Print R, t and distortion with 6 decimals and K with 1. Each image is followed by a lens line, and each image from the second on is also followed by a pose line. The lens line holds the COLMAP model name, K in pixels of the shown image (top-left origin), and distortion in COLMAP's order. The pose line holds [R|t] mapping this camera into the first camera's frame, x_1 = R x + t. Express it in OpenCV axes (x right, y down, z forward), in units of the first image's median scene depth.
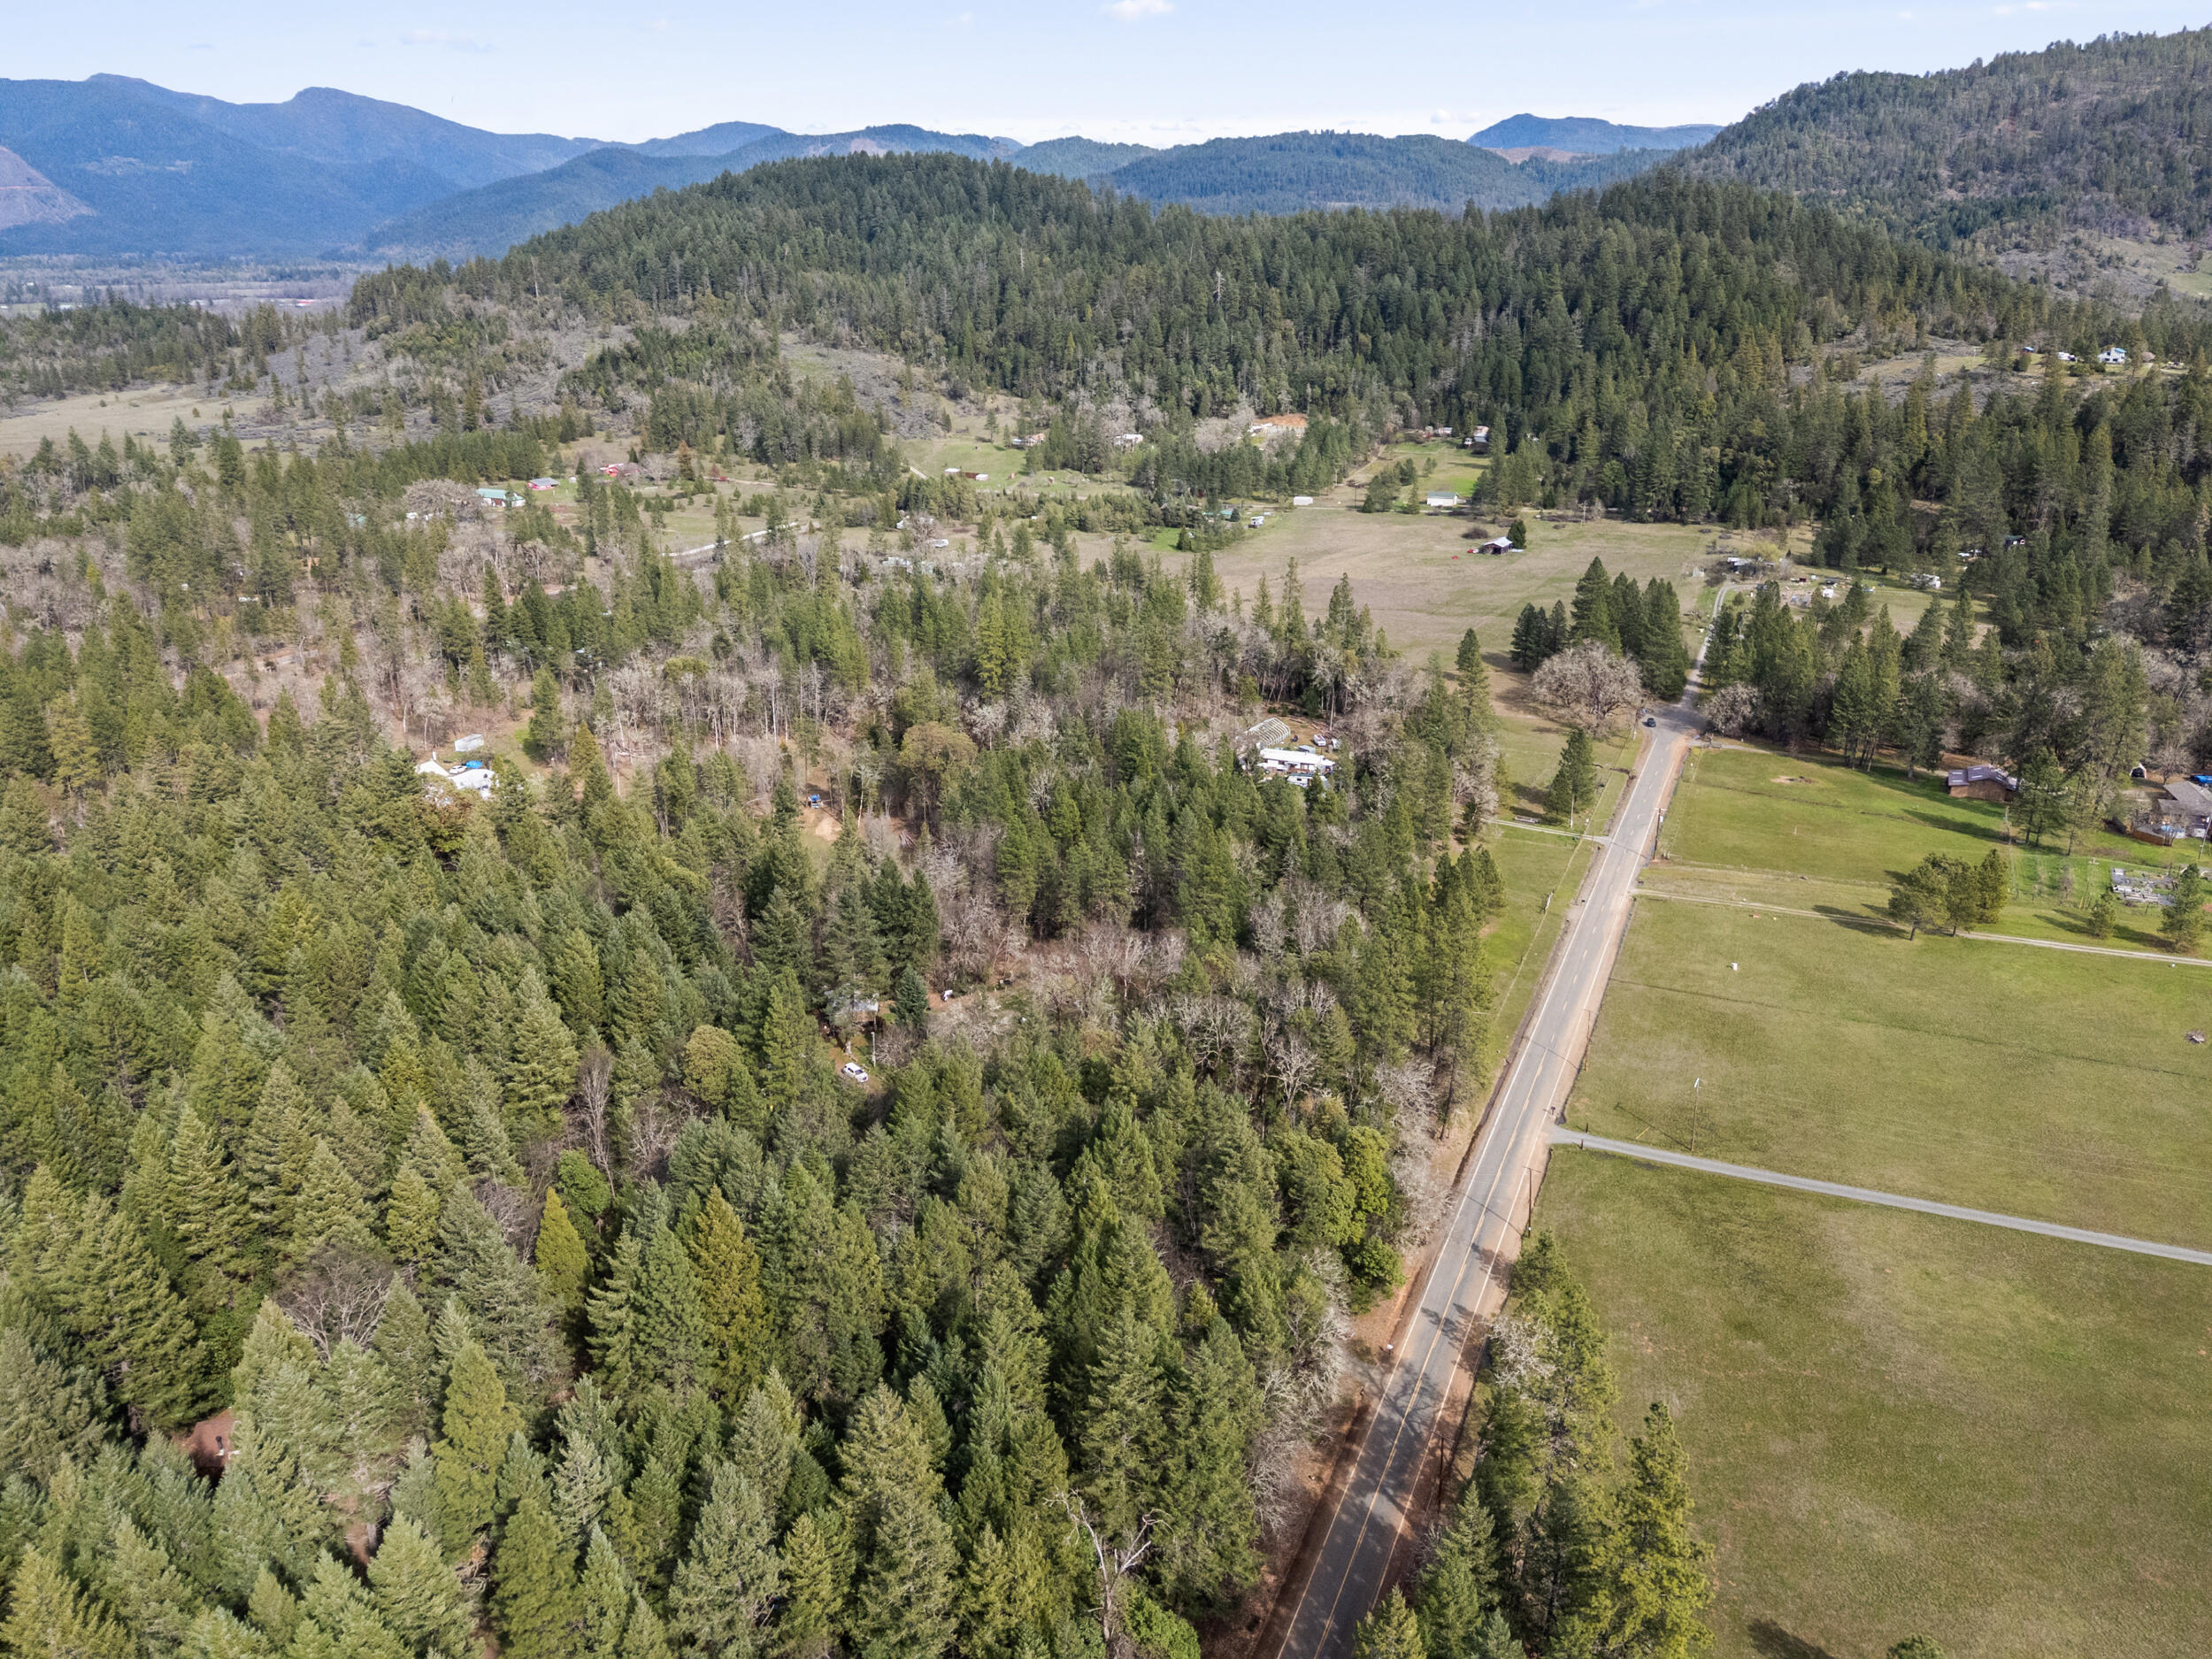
lens RADIAL K [[1616.1, 0, 1111.4], [0, 1616.1, 830.5], [0, 0, 1]] dist [0.062944, -0.048600]
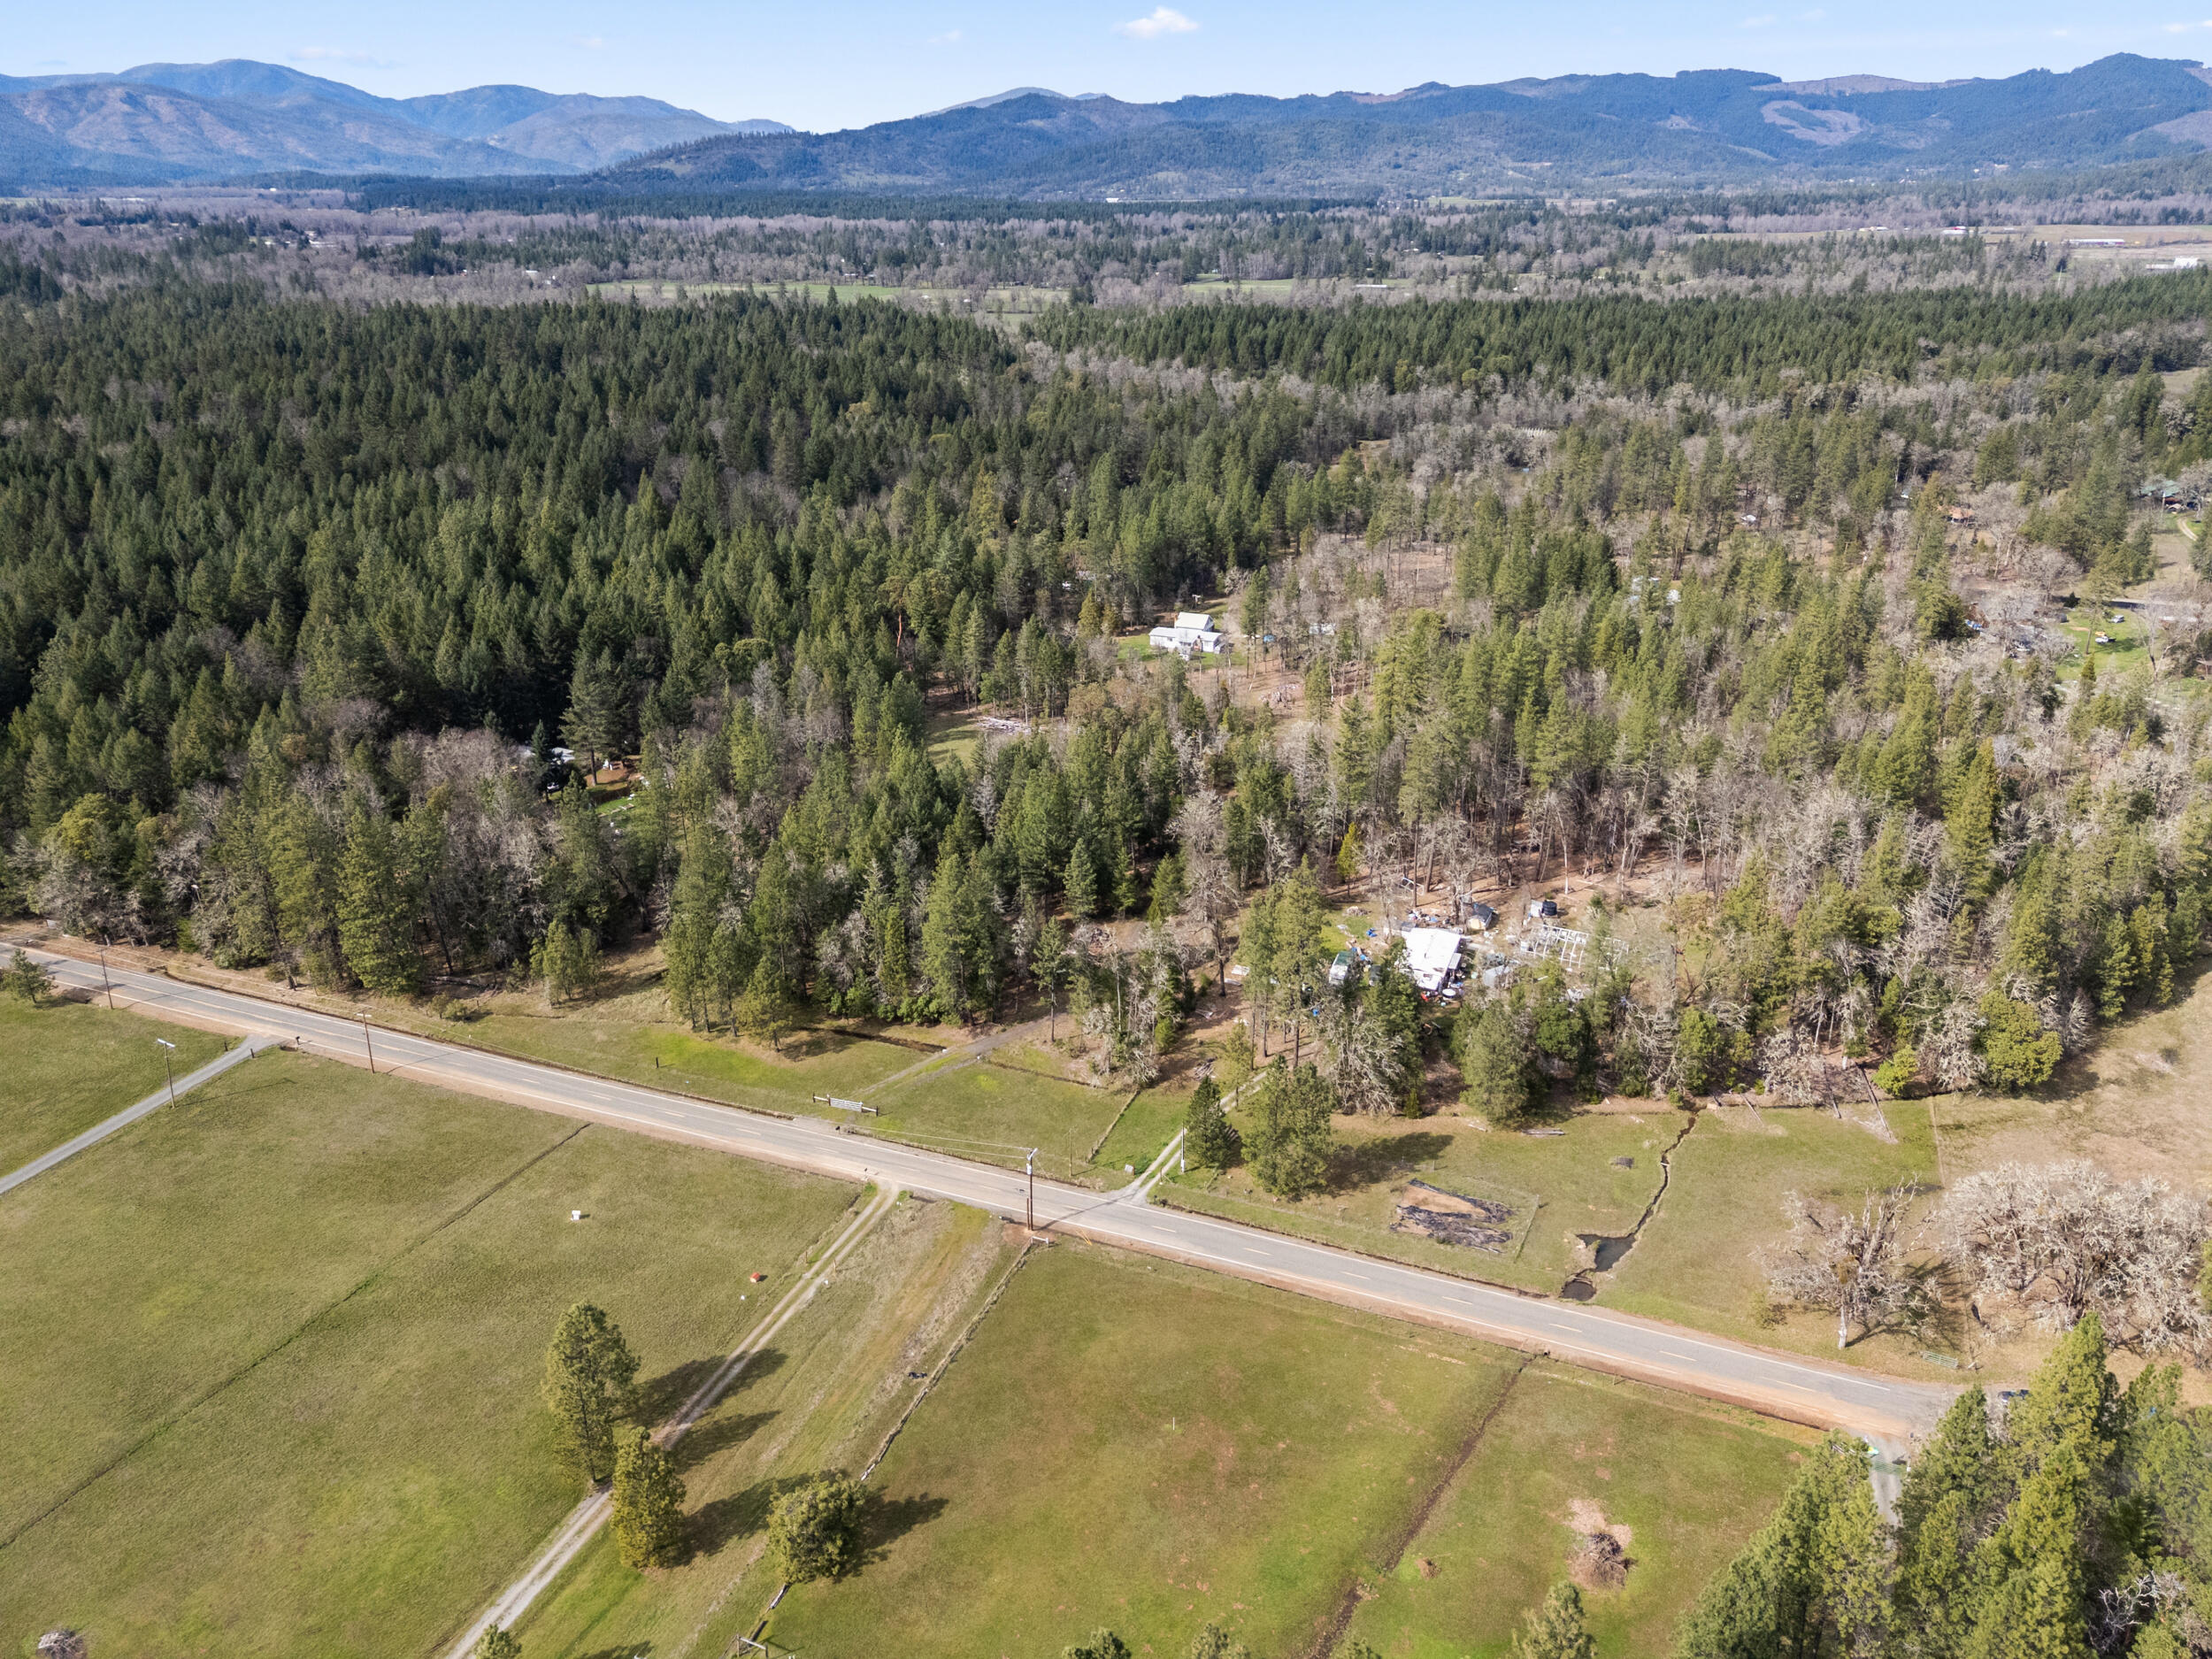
lens RADIAL K [[1616.1, 0, 1111.4], [0, 1616.1, 830.5], [0, 0, 1]] dist [0.062944, -0.048600]
pose [[0.030211, 0.375894, -0.926170, 0.266793], [-0.329936, 0.878408, 0.345747, -0.104863], [0.943520, 0.295132, 0.150559, 0.288440]]
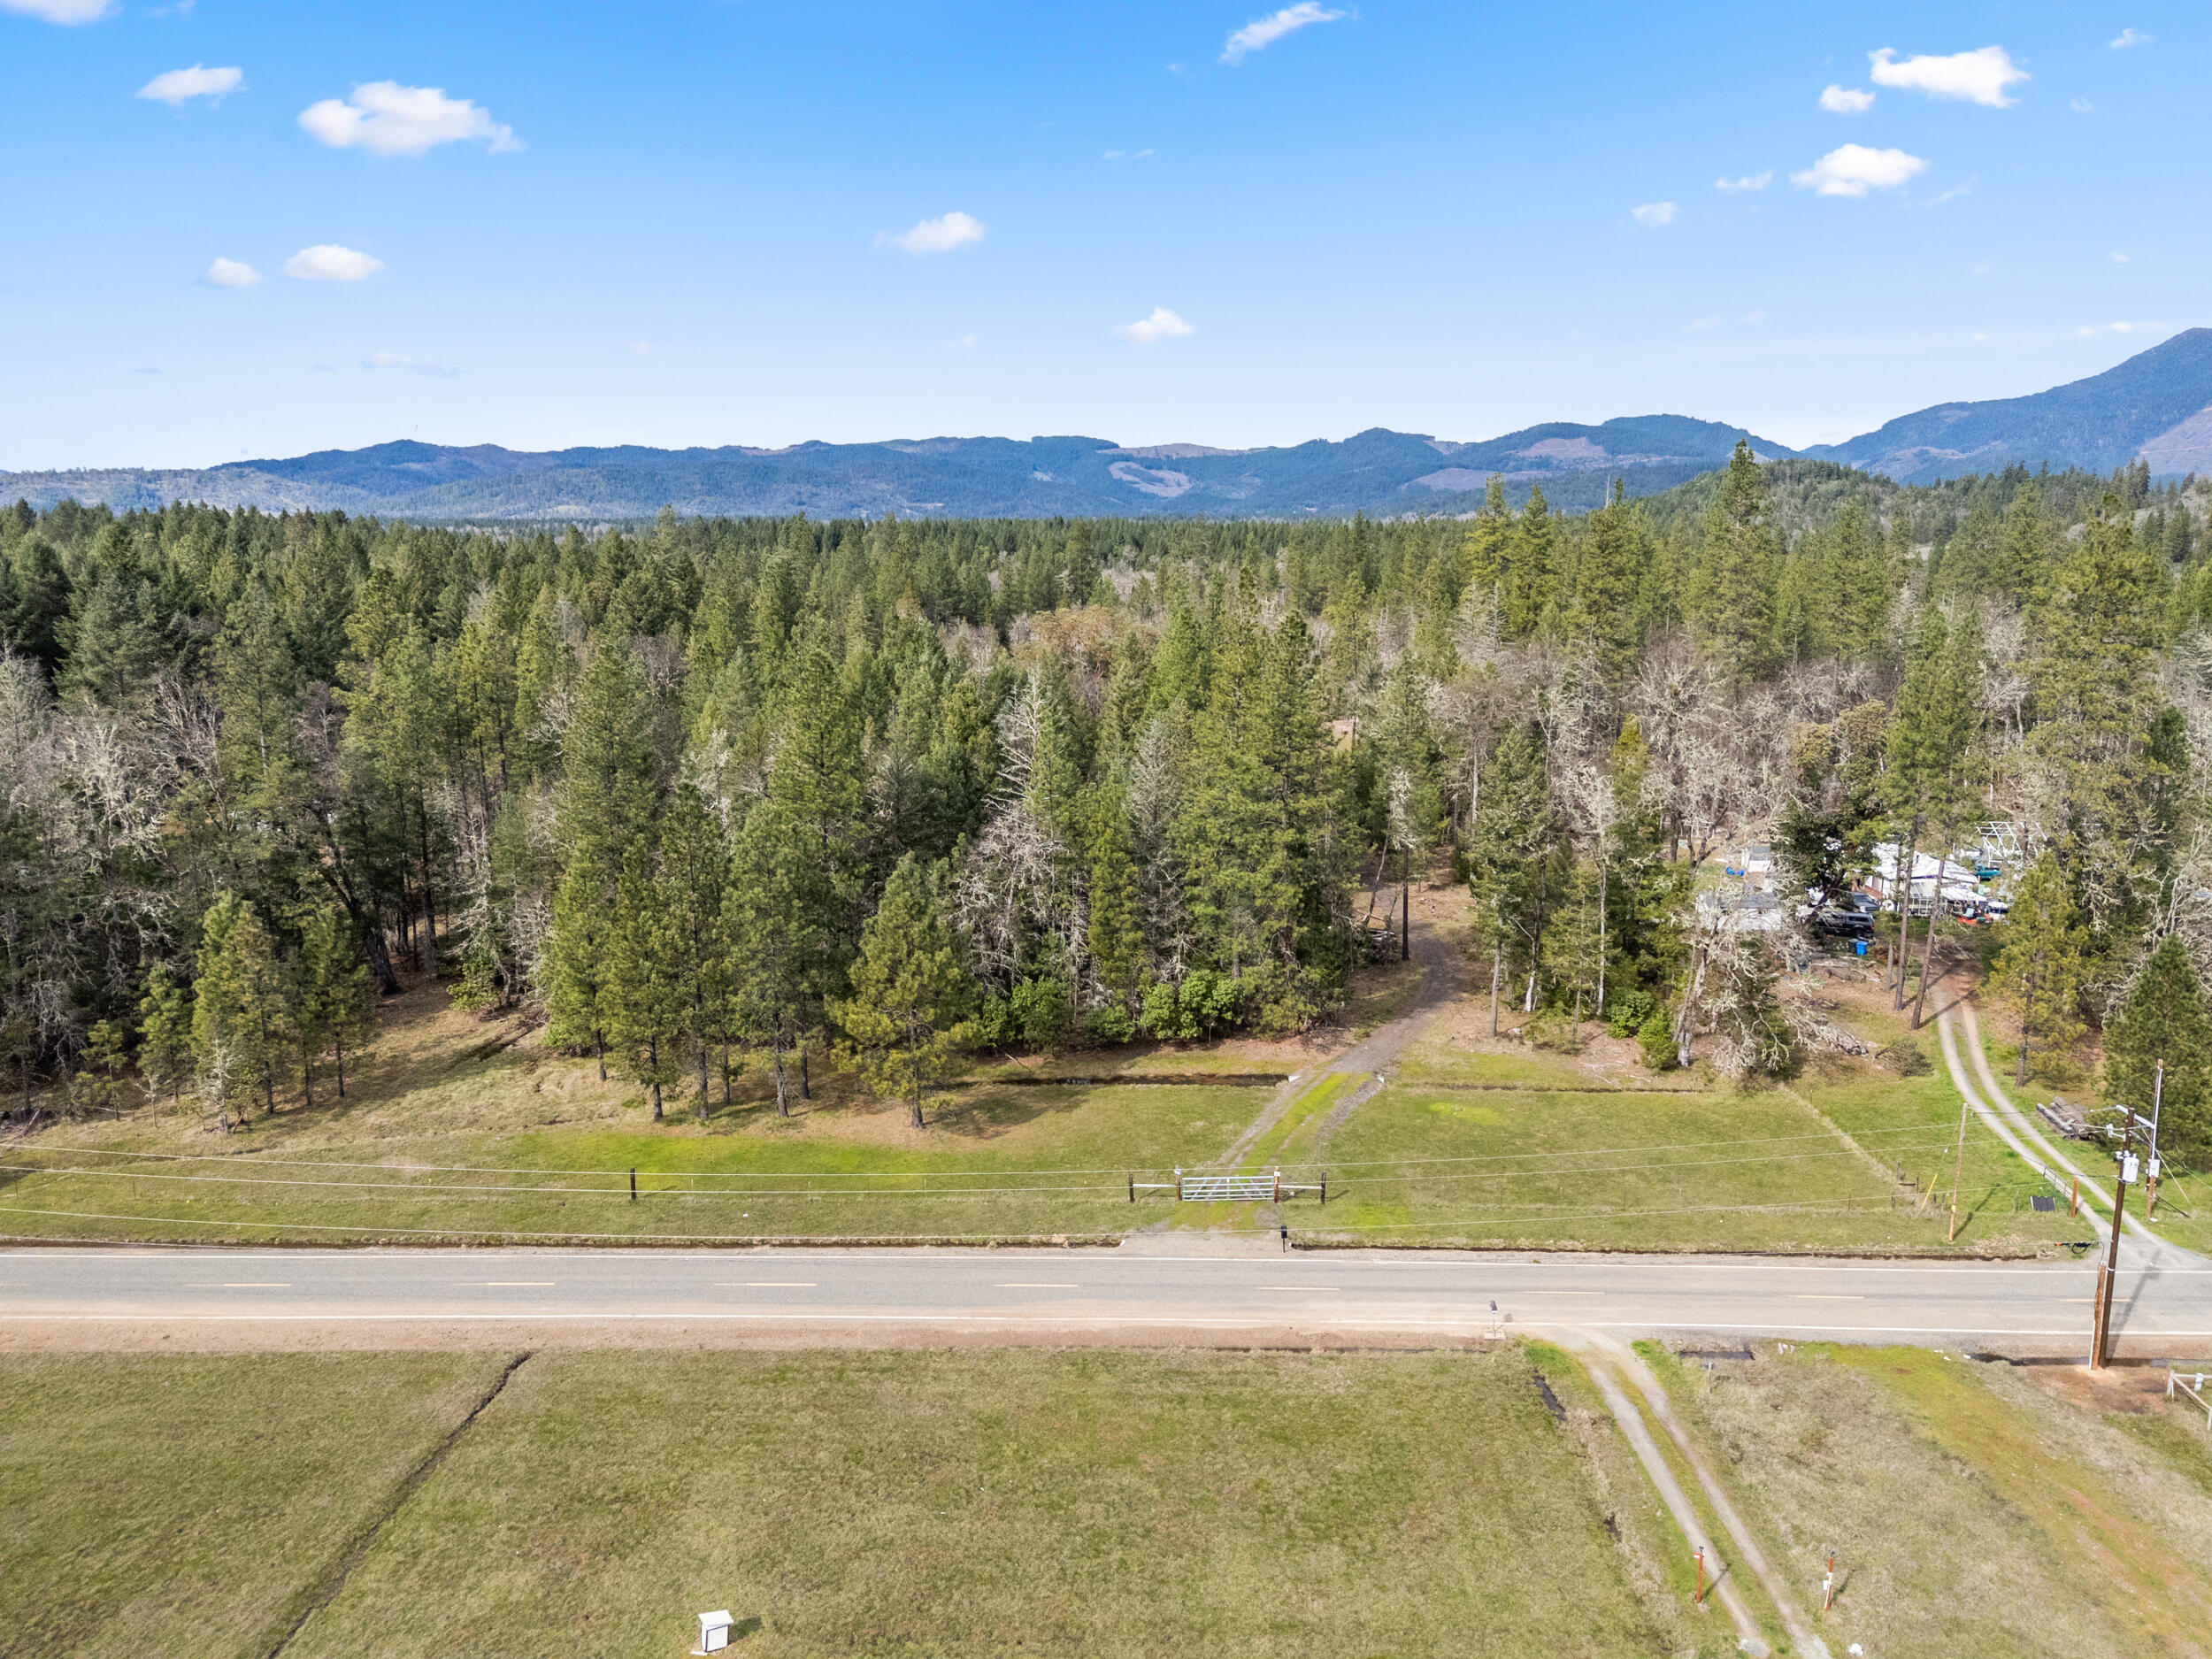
lens RADIAL K [[1616.1, 0, 1111.4], [0, 1616.1, 830.5], [0, 0, 1]] dist [0.062944, -0.048600]
pose [[0.382351, 0.165888, -0.909004, 0.147589], [-0.299196, 0.952980, 0.048063, -0.005503], [0.874236, 0.253594, 0.414006, 0.255168]]
